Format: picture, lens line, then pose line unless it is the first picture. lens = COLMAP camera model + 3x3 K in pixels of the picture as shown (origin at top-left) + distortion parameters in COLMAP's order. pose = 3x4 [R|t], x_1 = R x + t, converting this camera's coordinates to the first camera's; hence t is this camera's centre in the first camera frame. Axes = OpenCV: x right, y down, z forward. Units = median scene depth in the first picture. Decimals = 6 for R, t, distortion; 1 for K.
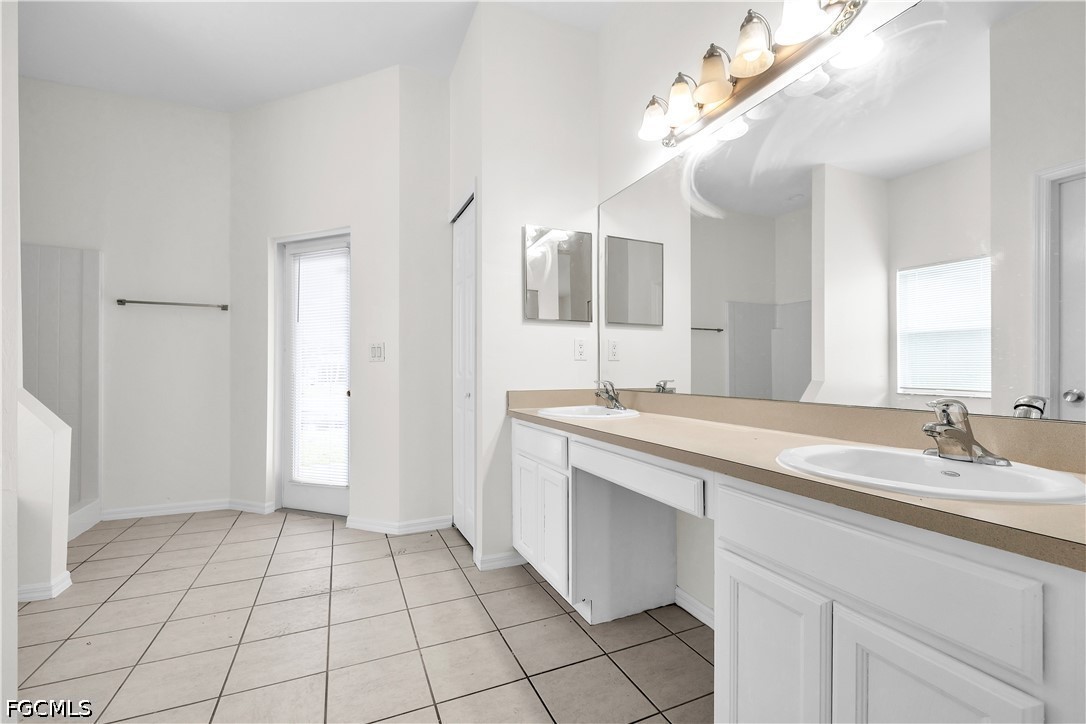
lens RADIAL K [[462.9, 0, 543.0], [0, 462.9, 362.0], [0, 0, 1]] dist [0.000768, 0.000127]
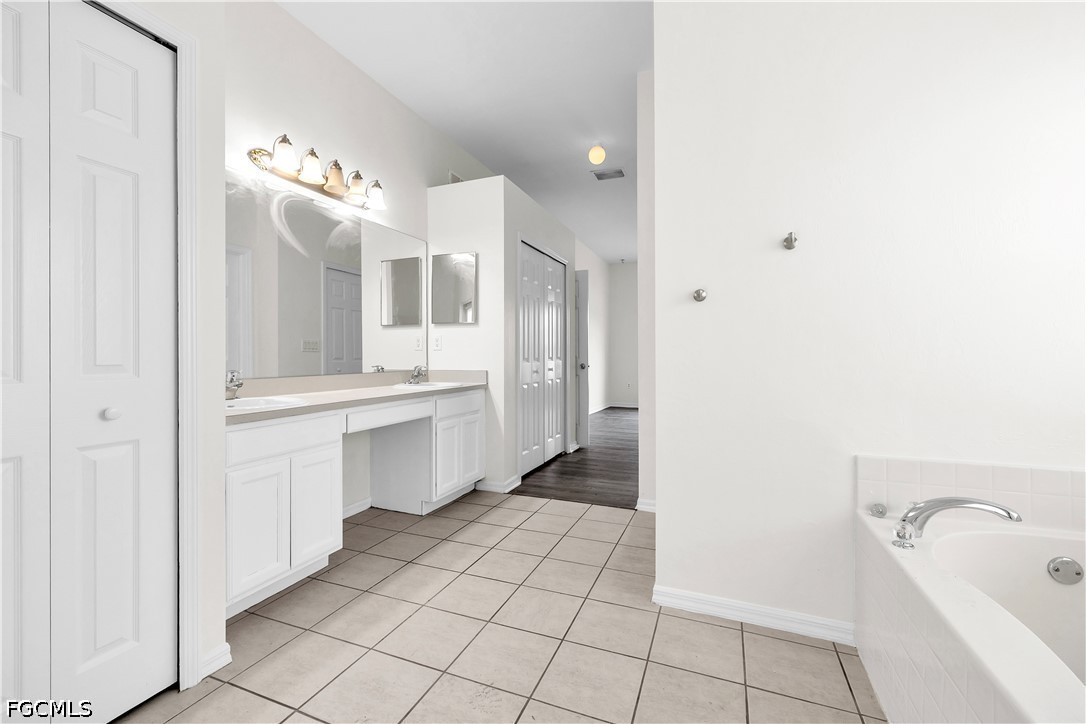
lens RADIAL K [[456.4, 0, 541.7], [0, 456.4, 357.0], [0, 0, 1]] dist [0.001363, 0.000079]
pose [[-0.690368, -0.002112, 0.723455, -1.226011], [-0.002995, 0.999996, 0.000061, 0.013639], [-0.723452, -0.002125, -0.690371, 1.507396]]
